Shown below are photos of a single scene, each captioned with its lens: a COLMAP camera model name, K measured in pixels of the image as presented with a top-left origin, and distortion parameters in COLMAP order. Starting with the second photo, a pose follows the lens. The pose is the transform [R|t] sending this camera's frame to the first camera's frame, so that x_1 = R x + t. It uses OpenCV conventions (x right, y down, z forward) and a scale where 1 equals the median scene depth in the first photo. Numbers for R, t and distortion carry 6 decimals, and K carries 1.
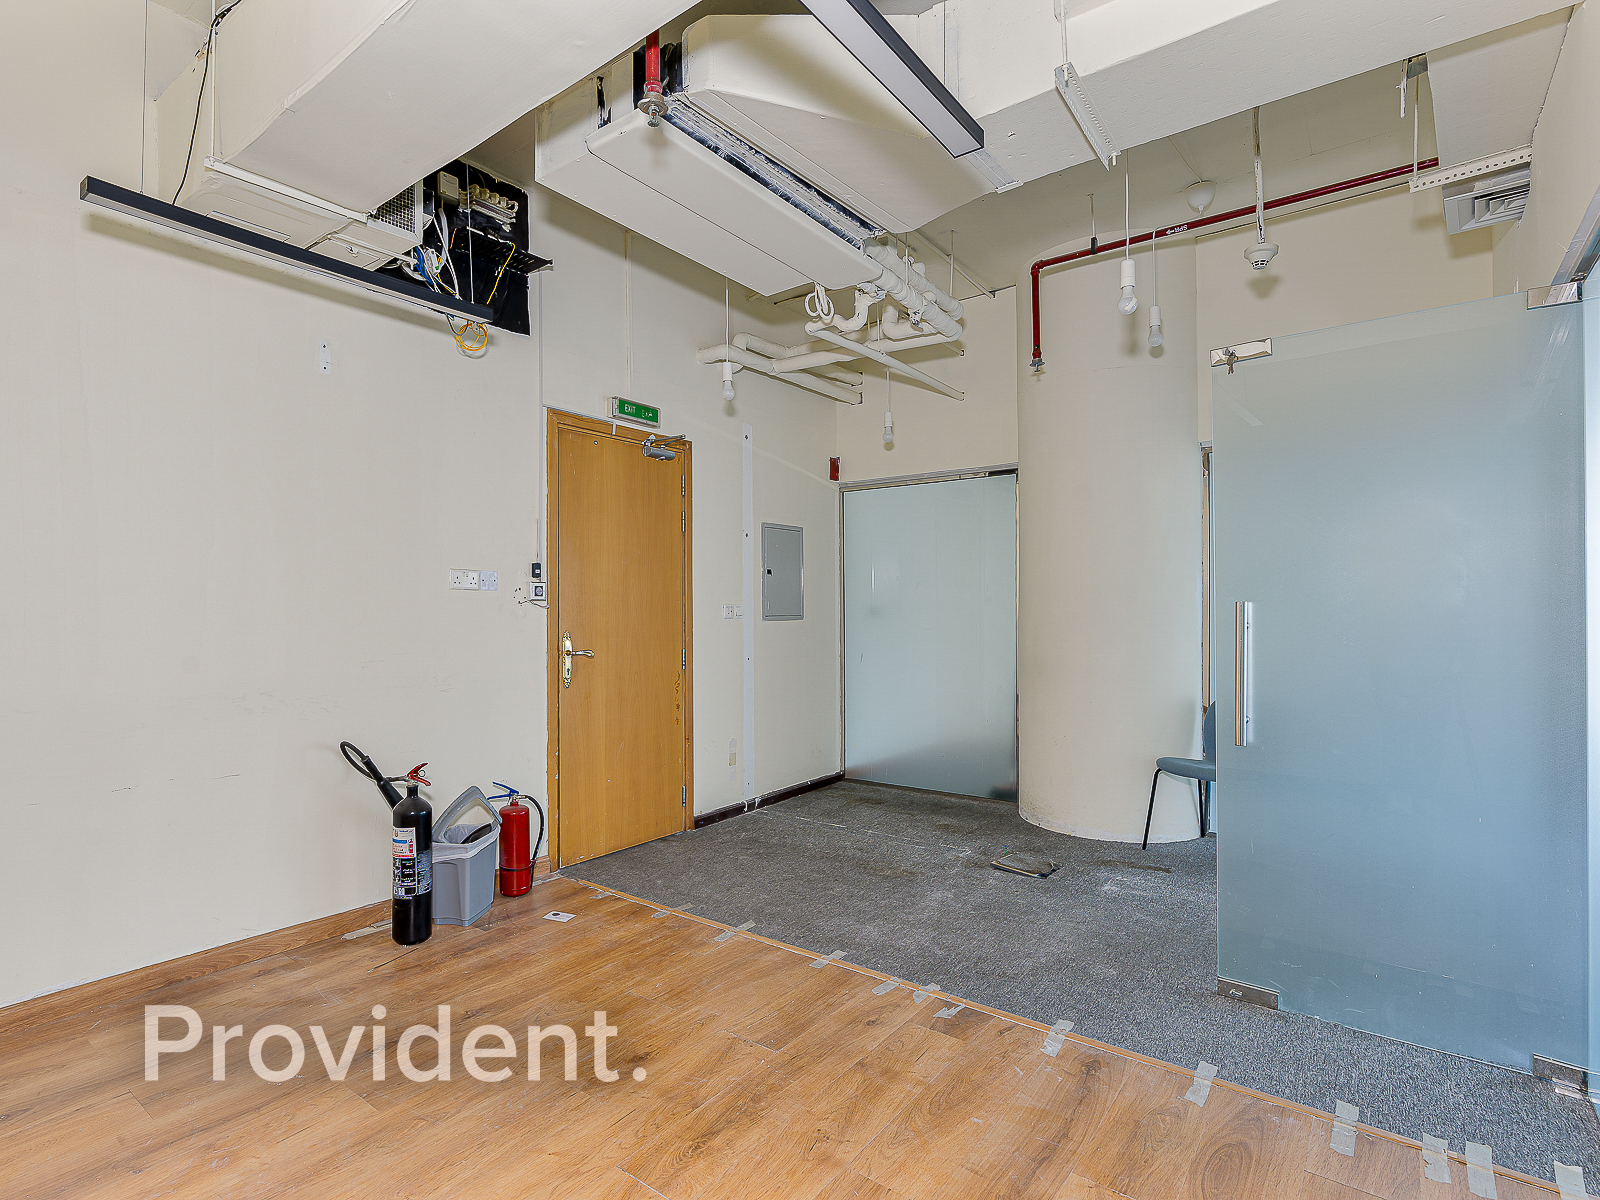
lens RADIAL K [[875.4, 0, 808.5], [0, 875.4, 597.7], [0, 0, 1]] dist [-0.003335, 0.000628]
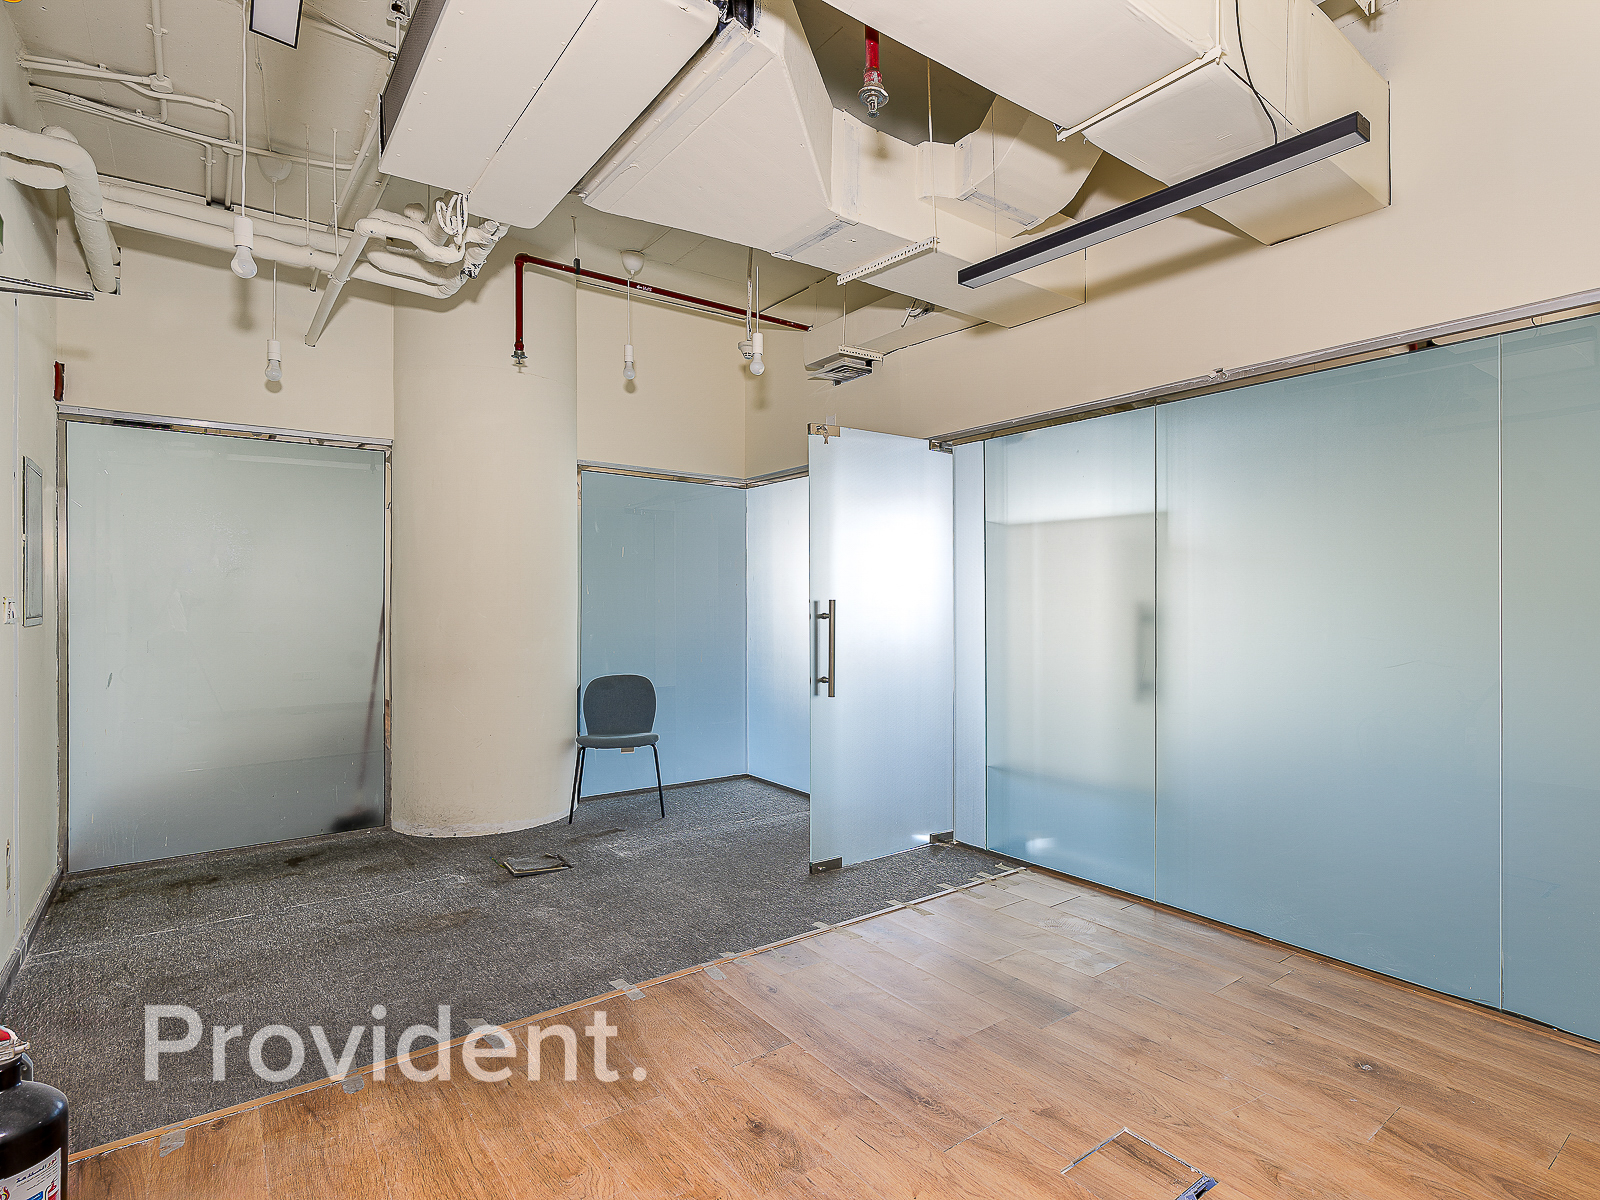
lens RADIAL K [[875.4, 0, 808.5], [0, 875.4, 597.7], [0, 0, 1]] dist [-0.003335, 0.000628]
pose [[0.220311, 0.006000, 0.975411, -0.691146], [-0.011128, 0.999931, -0.003637, 0.004461], [-0.975366, -0.010053, 0.220363, 0.515164]]
